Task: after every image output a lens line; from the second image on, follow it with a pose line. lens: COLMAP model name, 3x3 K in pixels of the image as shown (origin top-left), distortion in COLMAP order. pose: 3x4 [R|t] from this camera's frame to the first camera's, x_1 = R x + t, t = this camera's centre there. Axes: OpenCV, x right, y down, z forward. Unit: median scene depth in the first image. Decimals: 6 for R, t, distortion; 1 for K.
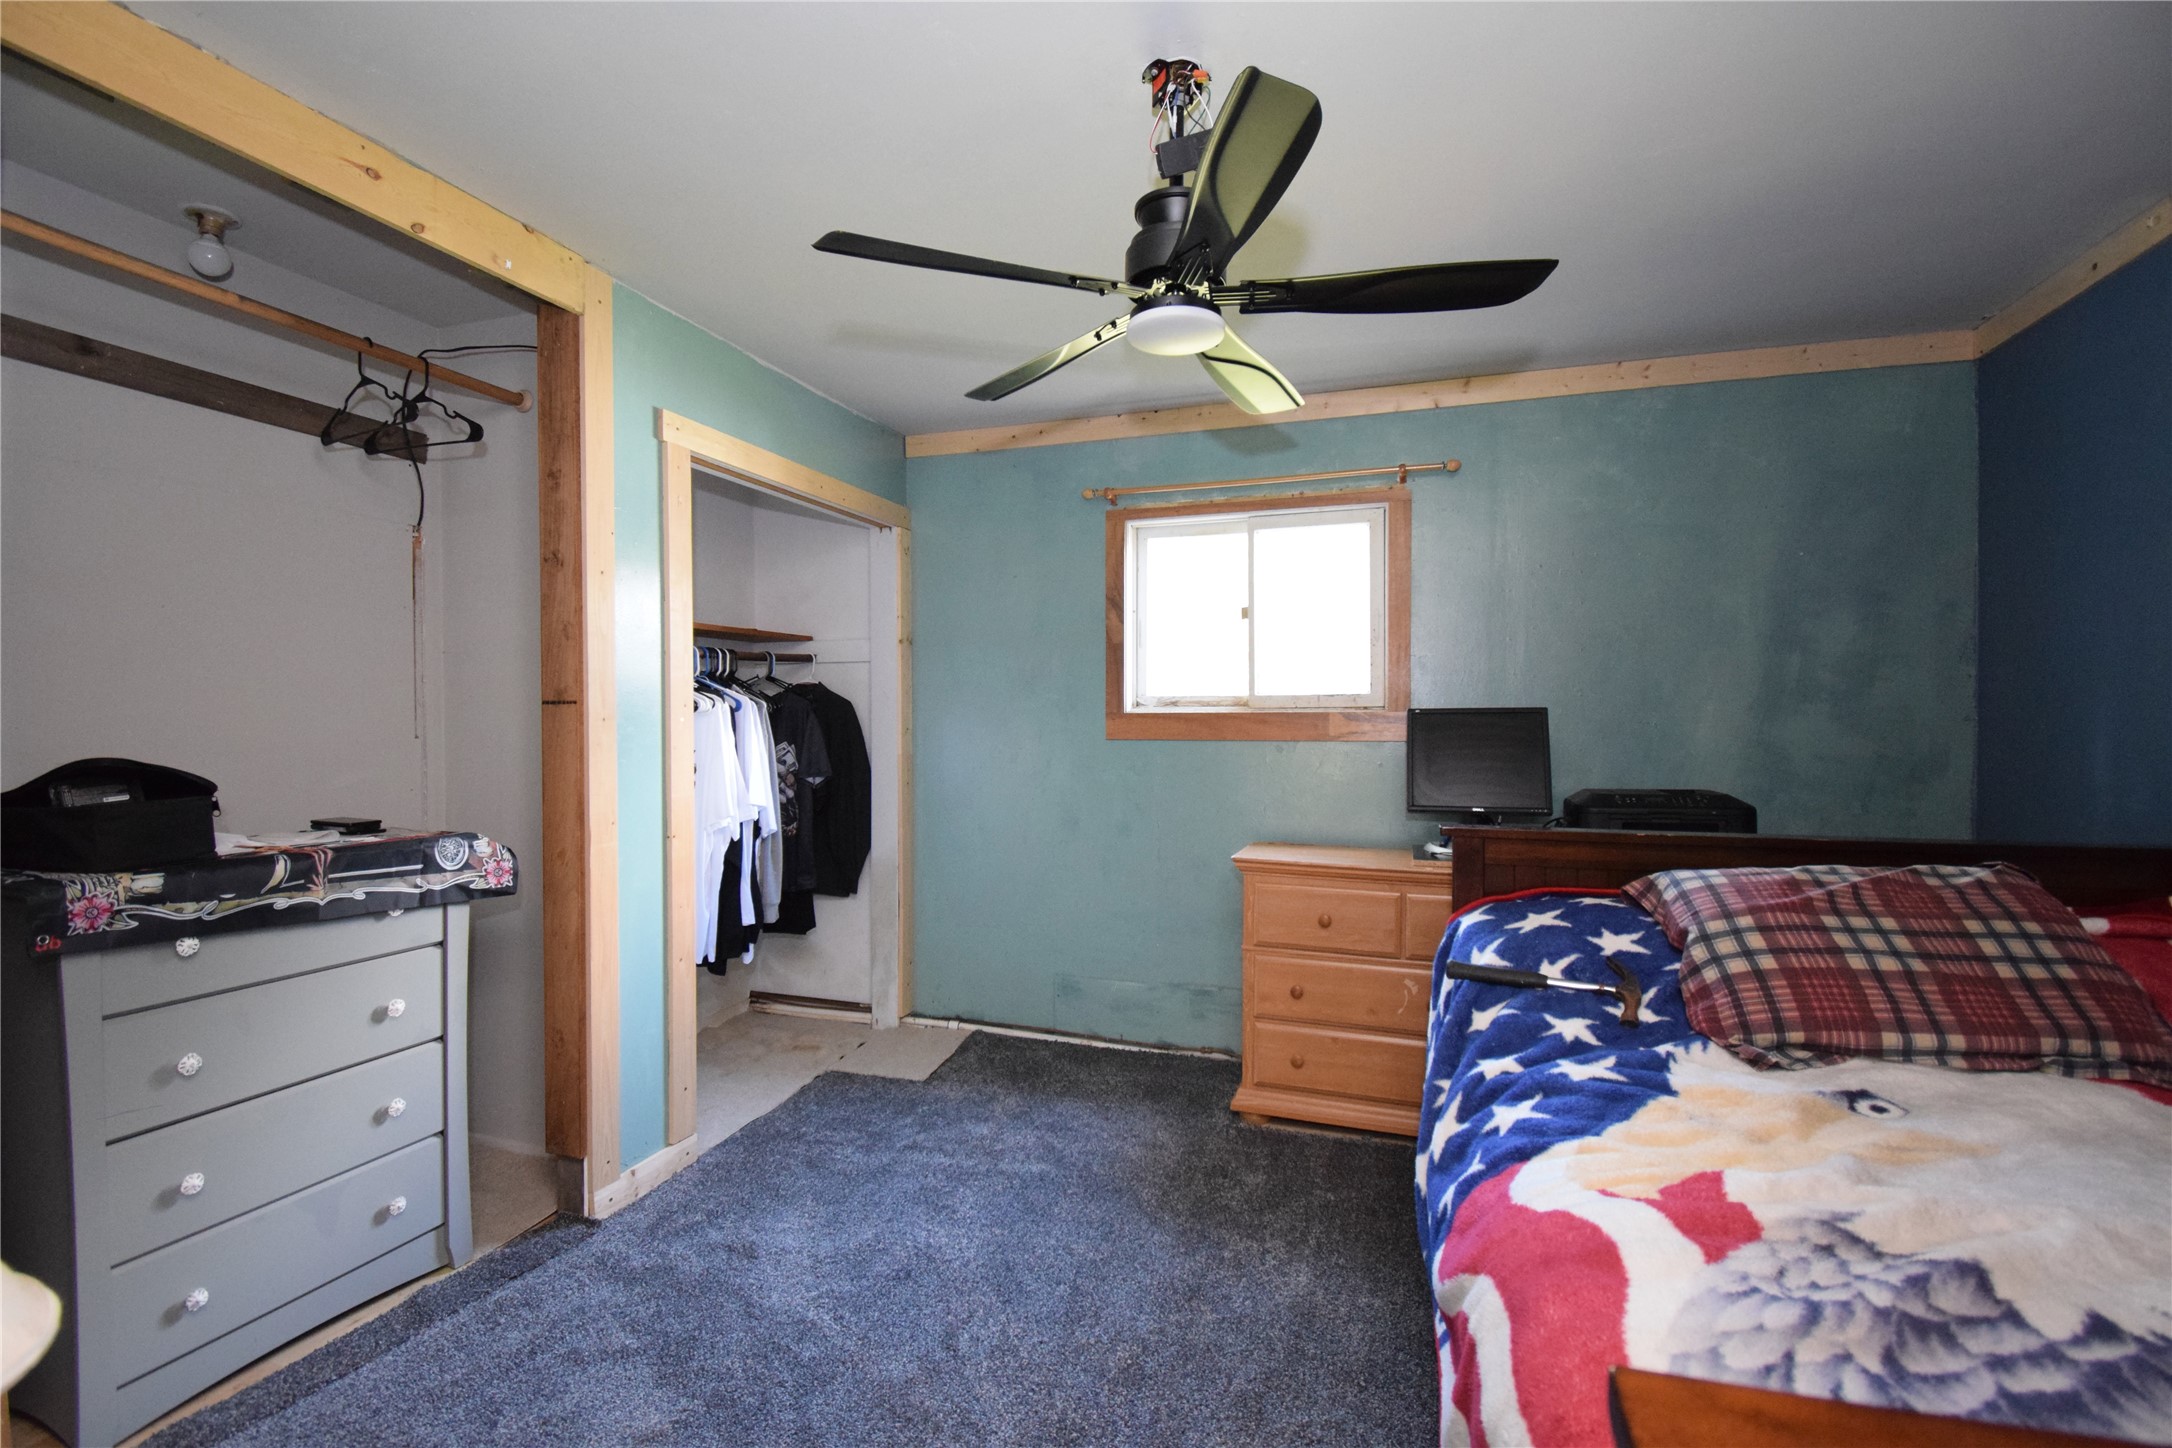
lens RADIAL K [[954.7, 0, 1097.9], [0, 954.7, 720.5], [0, 0, 1]] dist [0.016377, -0.022387]
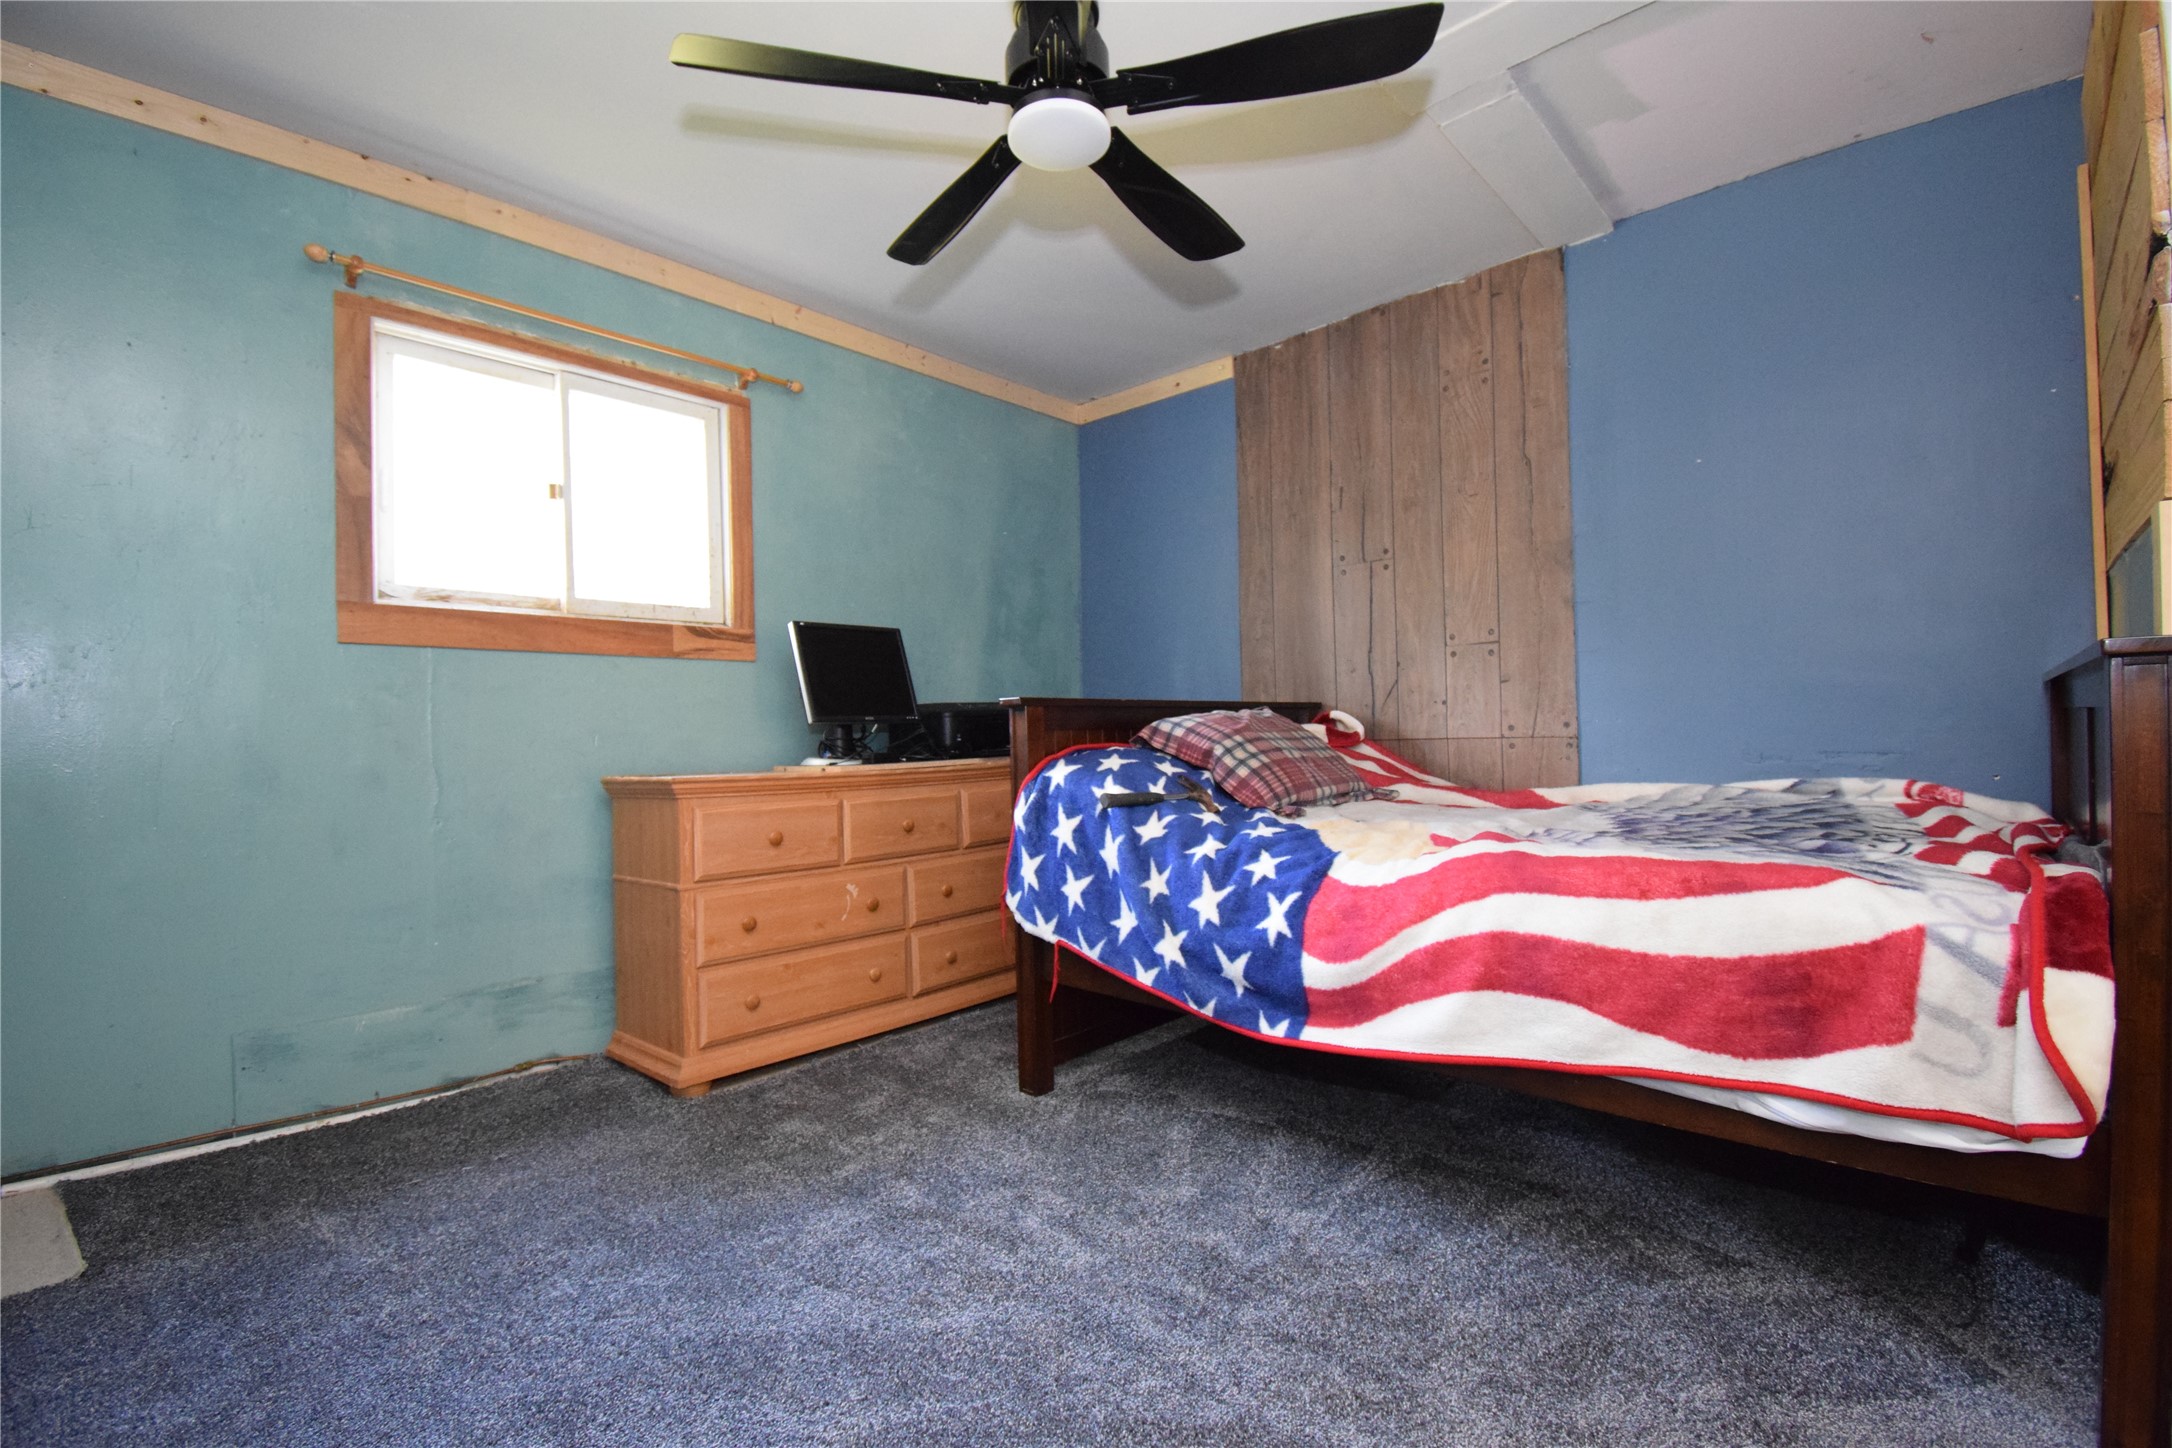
lens RADIAL K [[954.7, 0, 1097.0], [0, 954.7, 721.4], [0, 0, 1]] dist [0.016377, -0.022387]
pose [[0.412895, 0.000984, 0.910778, -0.395069], [0.021219, 0.999718, -0.010700, 0.097774], [-0.910531, 0.023743, 0.412758, 0.293020]]
